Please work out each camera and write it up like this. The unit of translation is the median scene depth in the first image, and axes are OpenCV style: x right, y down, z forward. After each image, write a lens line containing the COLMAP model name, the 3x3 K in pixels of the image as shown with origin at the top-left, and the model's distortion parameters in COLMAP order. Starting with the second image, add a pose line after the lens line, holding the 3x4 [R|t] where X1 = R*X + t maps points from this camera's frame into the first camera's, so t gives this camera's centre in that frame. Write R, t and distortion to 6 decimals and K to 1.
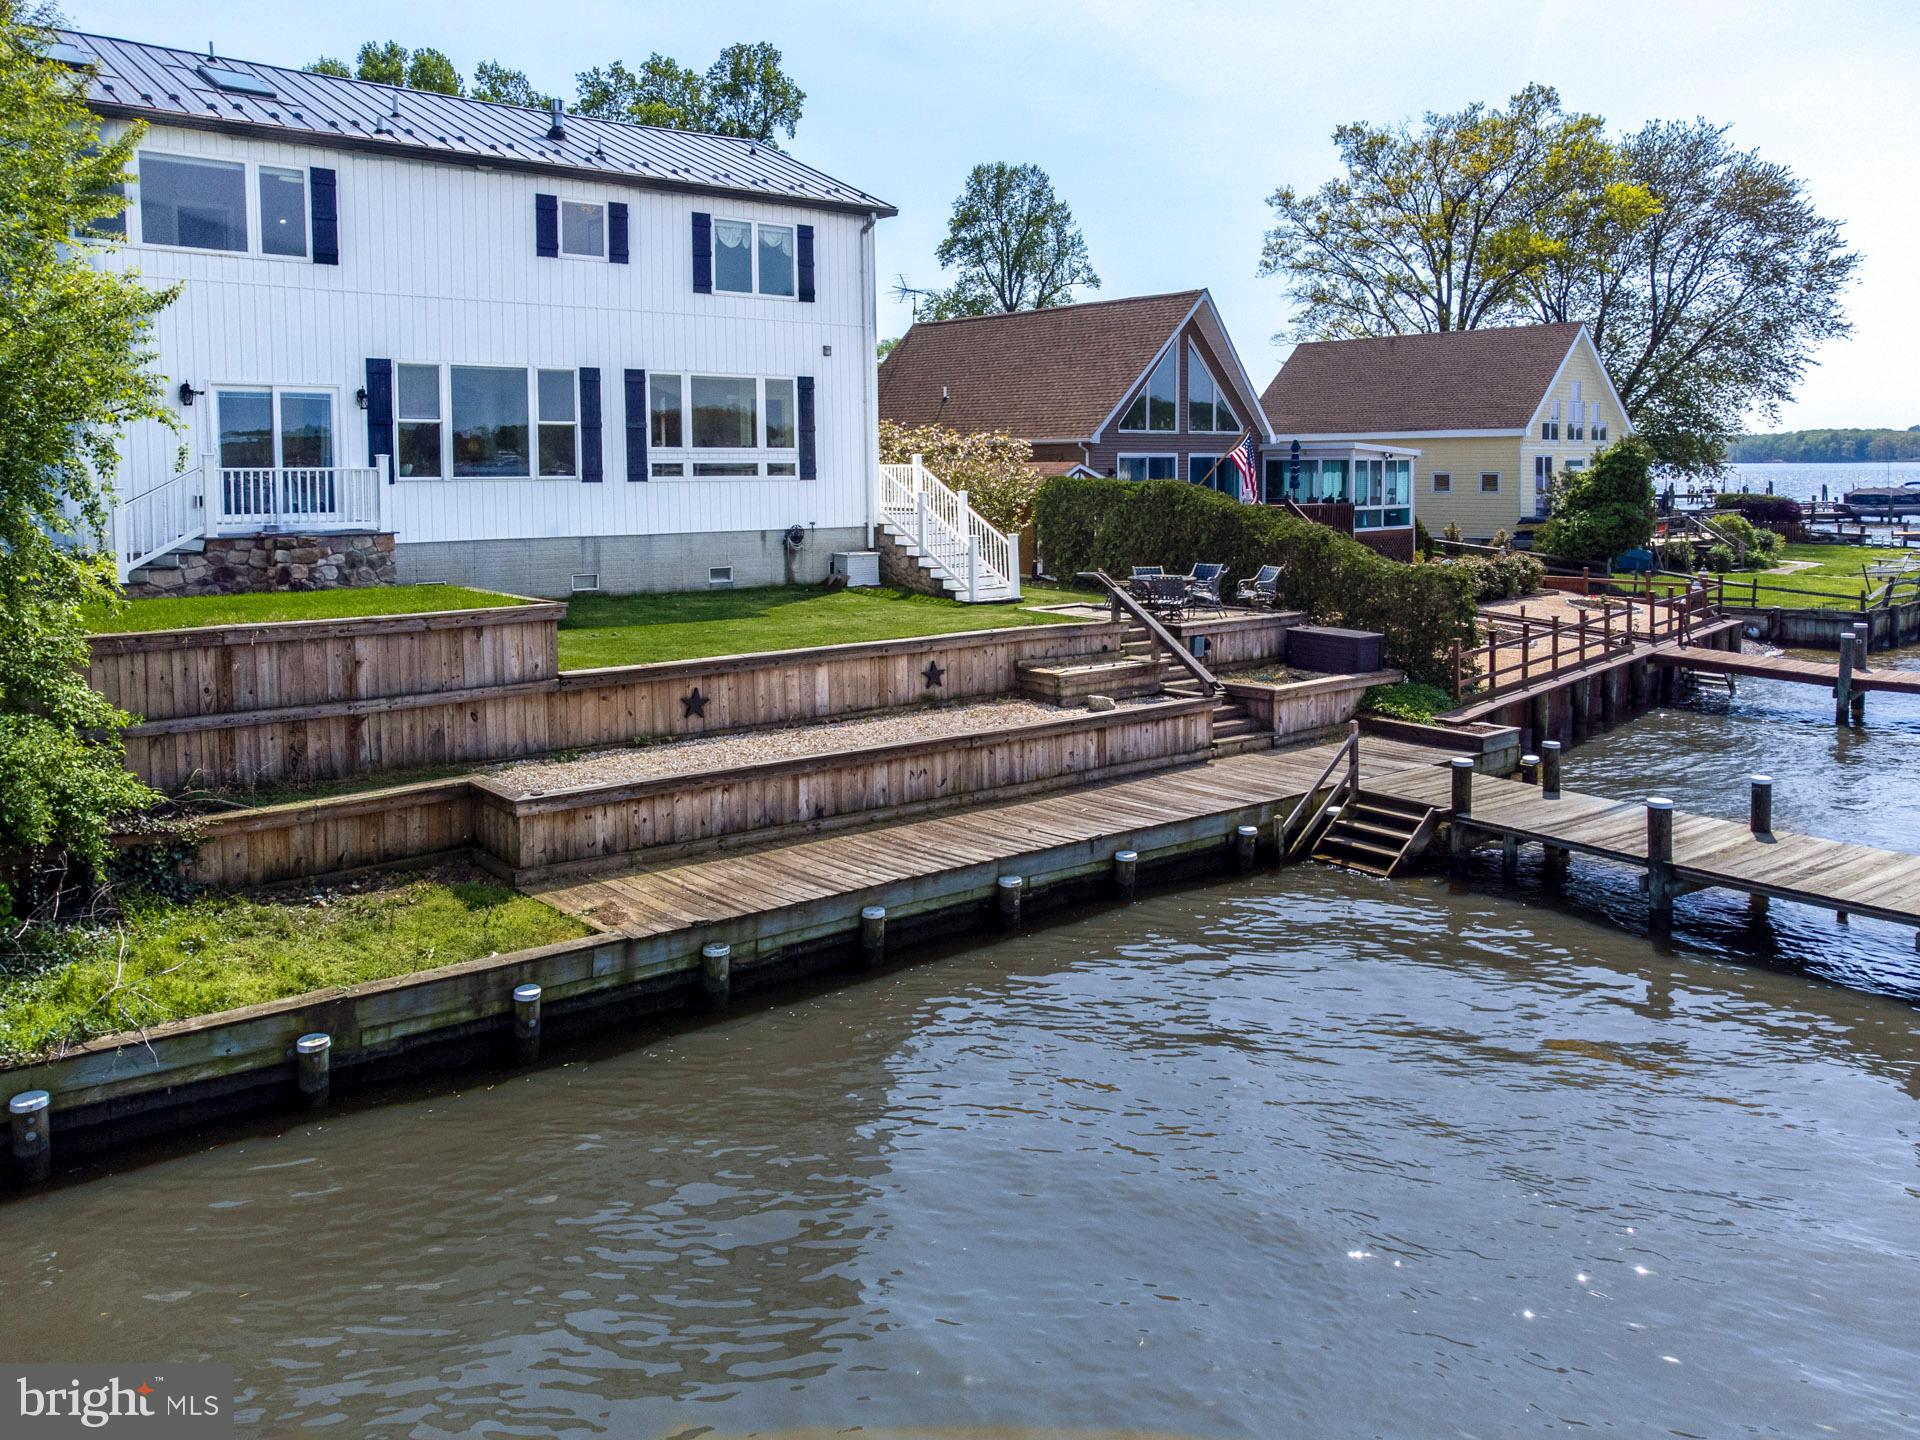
lens RADIAL K [[1509.4, 0, 960.0], [0, 1509.4, 720.0], [0, 0, 1]] dist [0.002631, -0.083095]
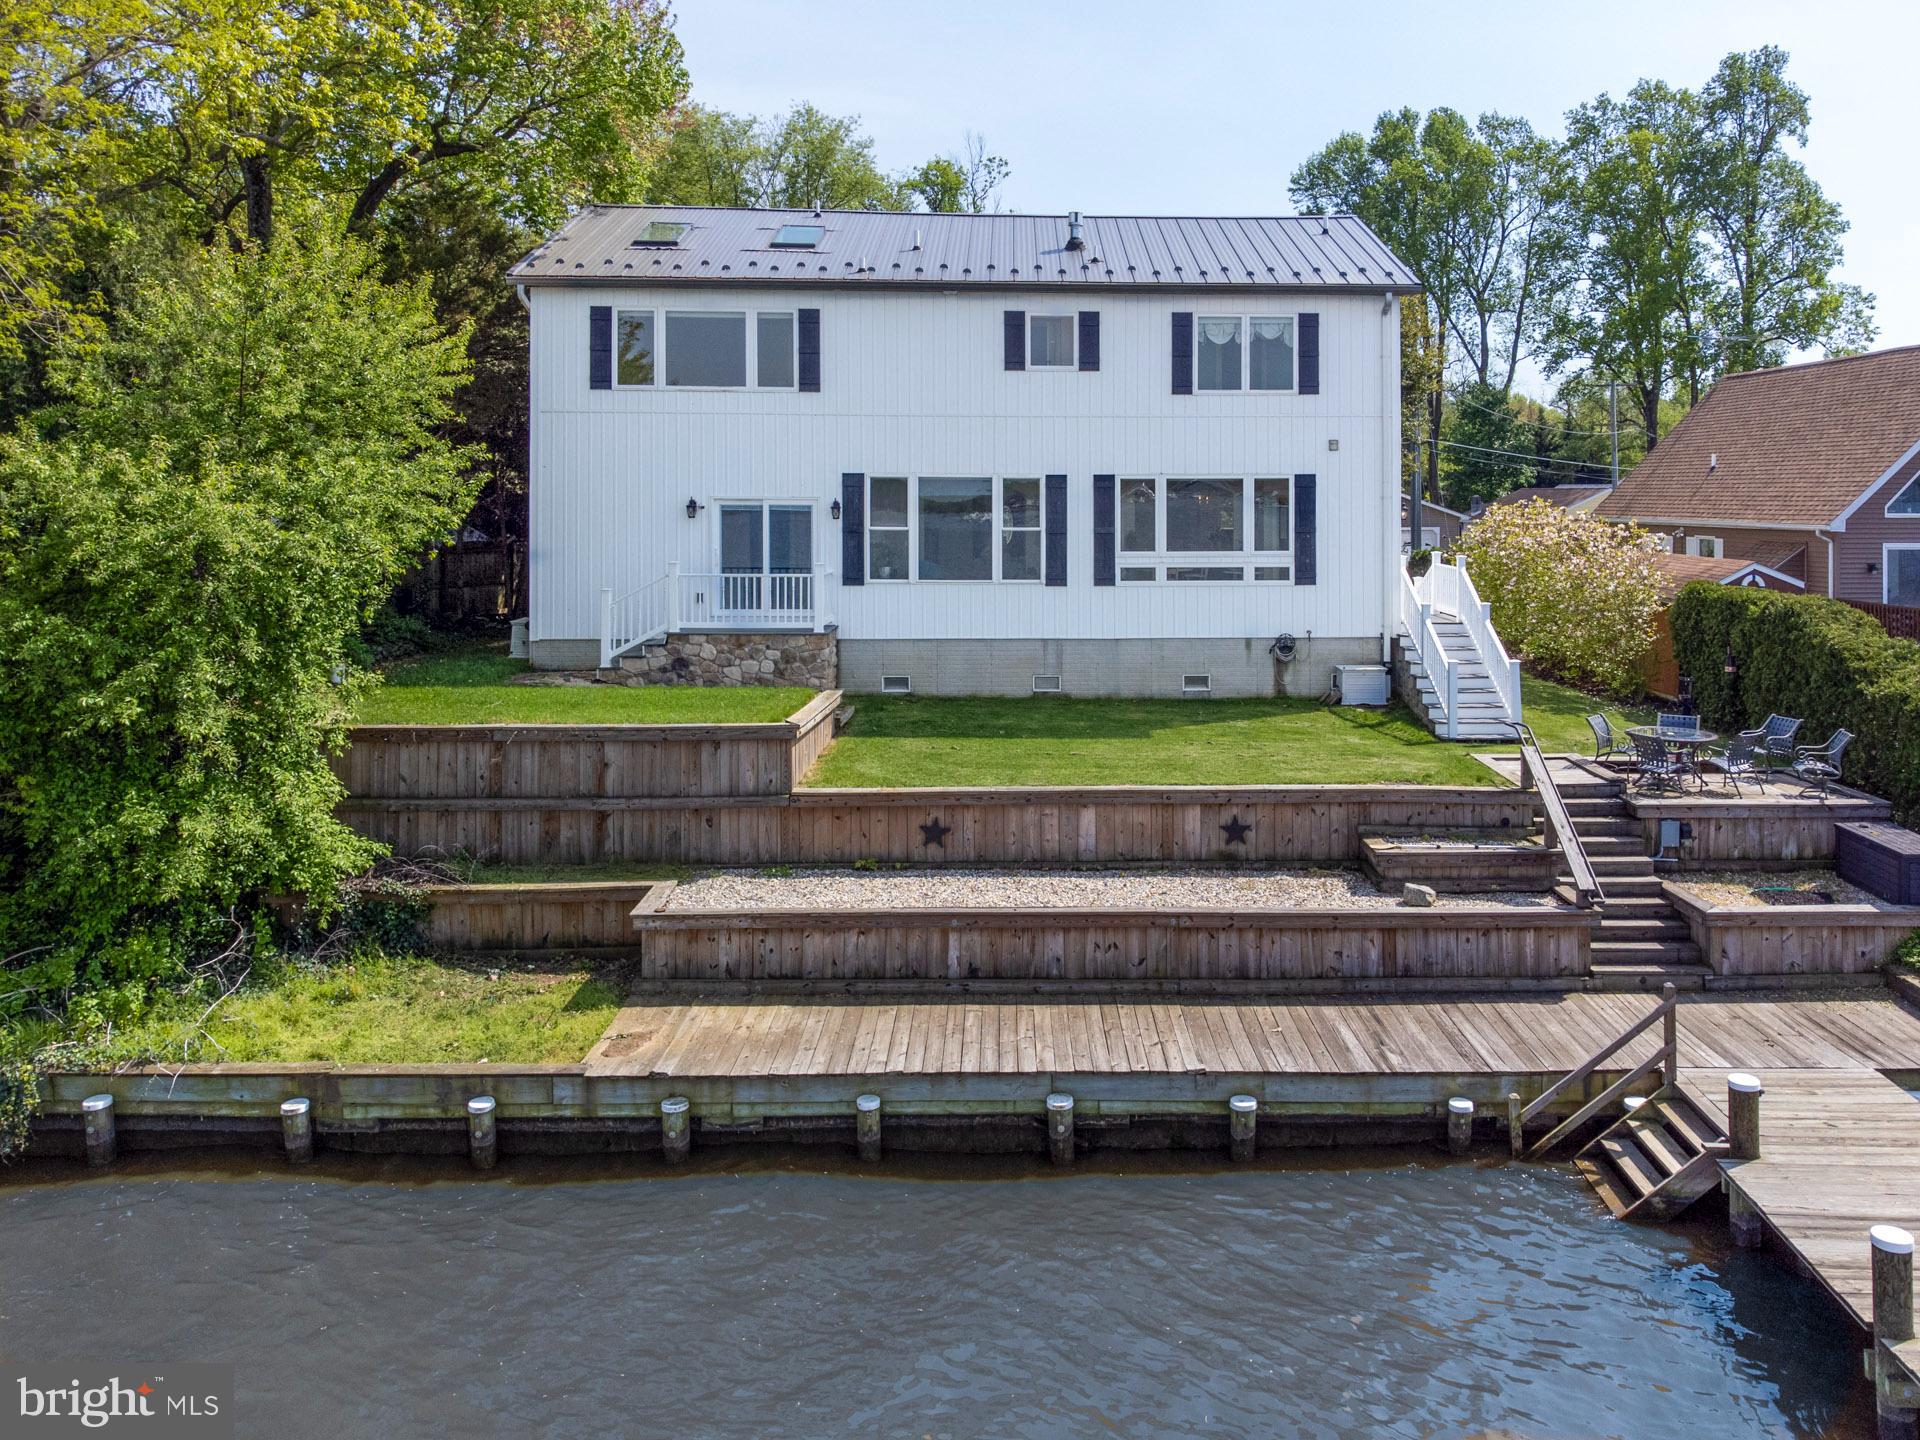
lens RADIAL K [[1513.5, 0, 1050.5], [0, 1513.5, 635.0], [0, 0, 1]] dist [0.042463, -0.073690]
pose [[0.777186, 0.058449, -0.626550, 0.429898], [-0.103612, 0.993973, -0.035798, -0.097095], [0.620682, 0.092740, 0.778559, 0.233342]]
